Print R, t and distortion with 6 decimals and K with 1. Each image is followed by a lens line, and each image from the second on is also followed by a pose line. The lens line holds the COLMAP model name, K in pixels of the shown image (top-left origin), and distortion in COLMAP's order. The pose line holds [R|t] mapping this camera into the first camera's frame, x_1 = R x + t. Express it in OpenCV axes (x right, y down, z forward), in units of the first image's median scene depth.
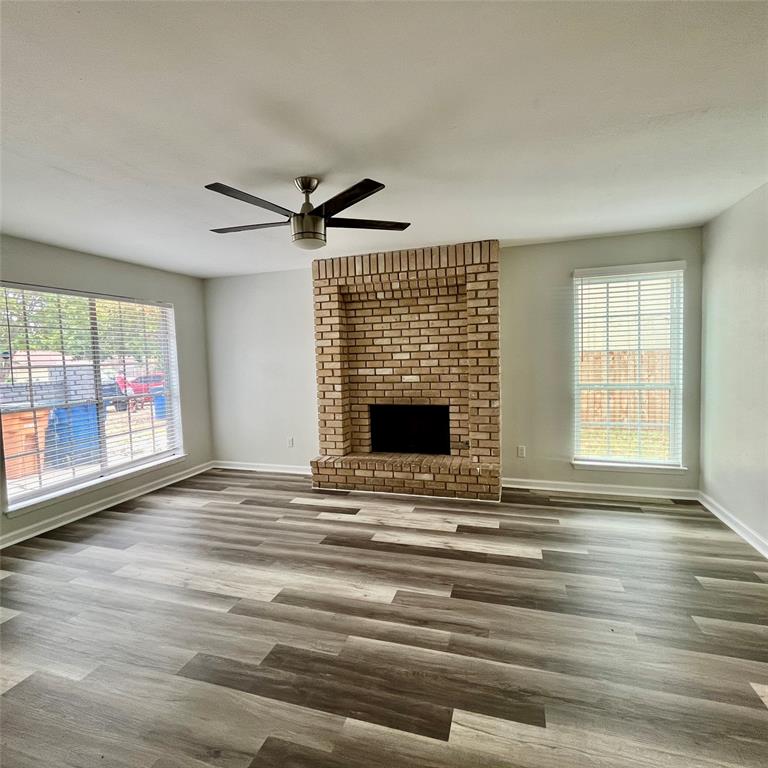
lens RADIAL K [[416.0, 0, 380.5], [0, 416.0, 379.9], [0, 0, 1]] dist [-0.000271, -0.001551]
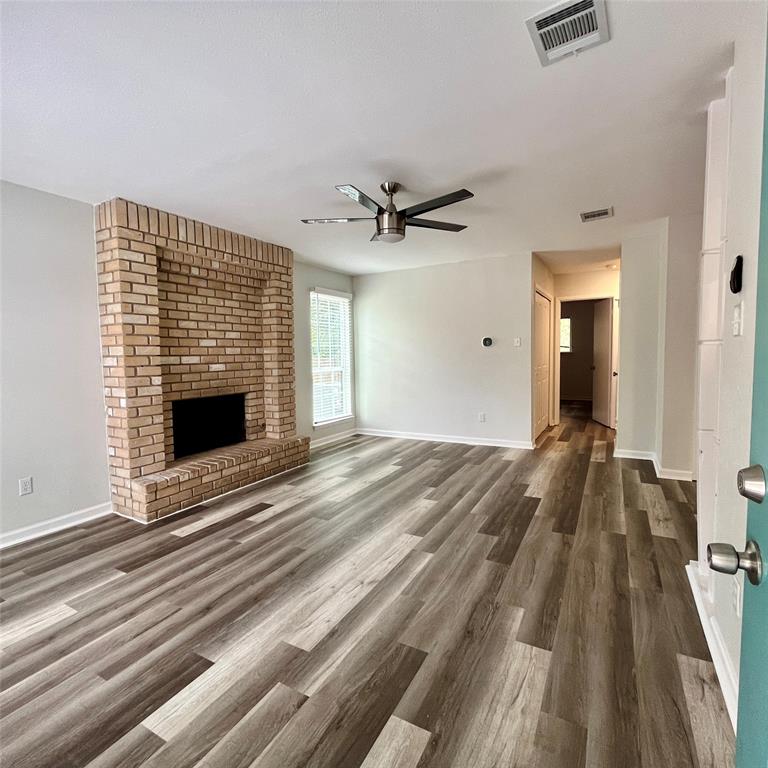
lens RADIAL K [[416.0, 0, 380.3], [0, 416.0, 379.3], [0, 0, 1]] dist [-0.000271, -0.001551]
pose [[0.200786, -0.034641, 0.979023, -0.891216], [0.068827, 0.997404, 0.021176, 0.033348], [-0.977214, 0.063131, 0.202649, 0.531952]]
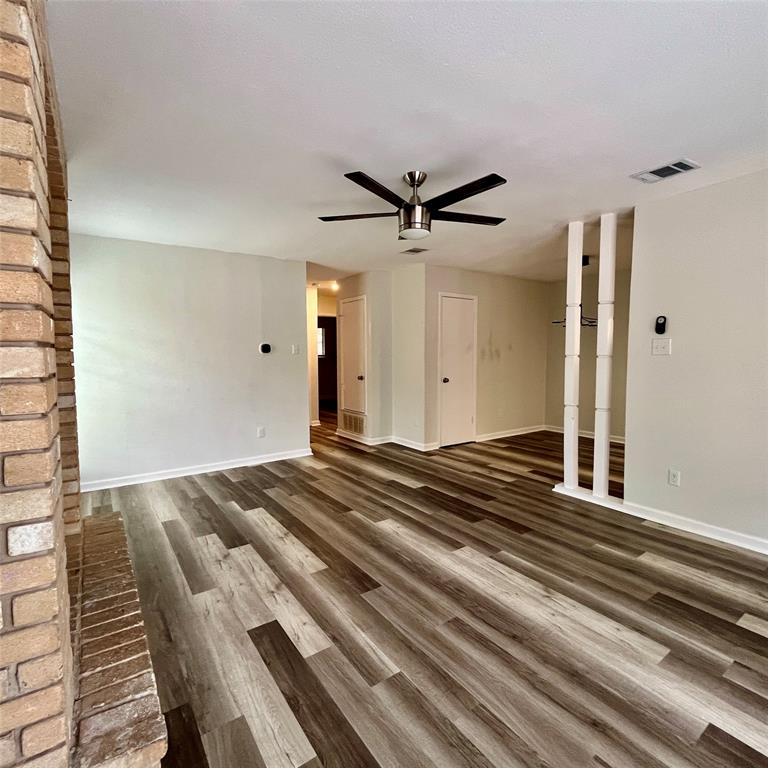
lens RADIAL K [[416.0, 0, 382.0], [0, 416.0, 379.5], [0, 0, 1]] dist [-0.000271, -0.001551]
pose [[-0.794255, -0.005400, 0.607560, -0.493608], [0.064968, 0.993473, 0.093762, -0.040484], [-0.604101, 0.113944, -0.788720, 1.266157]]
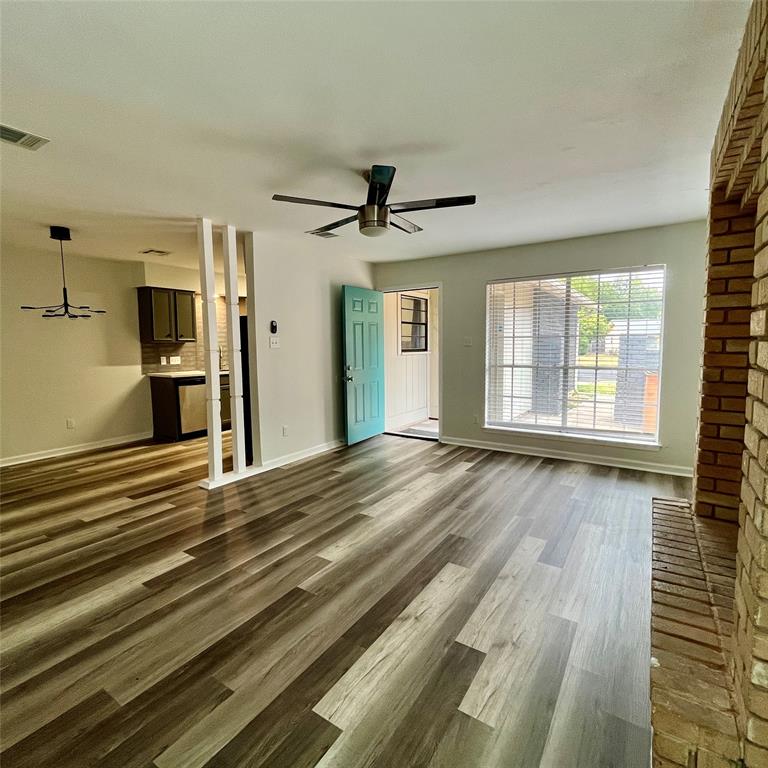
lens RADIAL K [[416.0, 0, 380.3], [0, 416.0, 381.6], [0, 0, 1]] dist [-0.000271, -0.001551]
pose [[-0.271142, 0.125007, -0.954387, 0.606478], [-0.037243, 0.989426, 0.140177, -0.056938], [0.961819, 0.073552, -0.263619, 0.872663]]
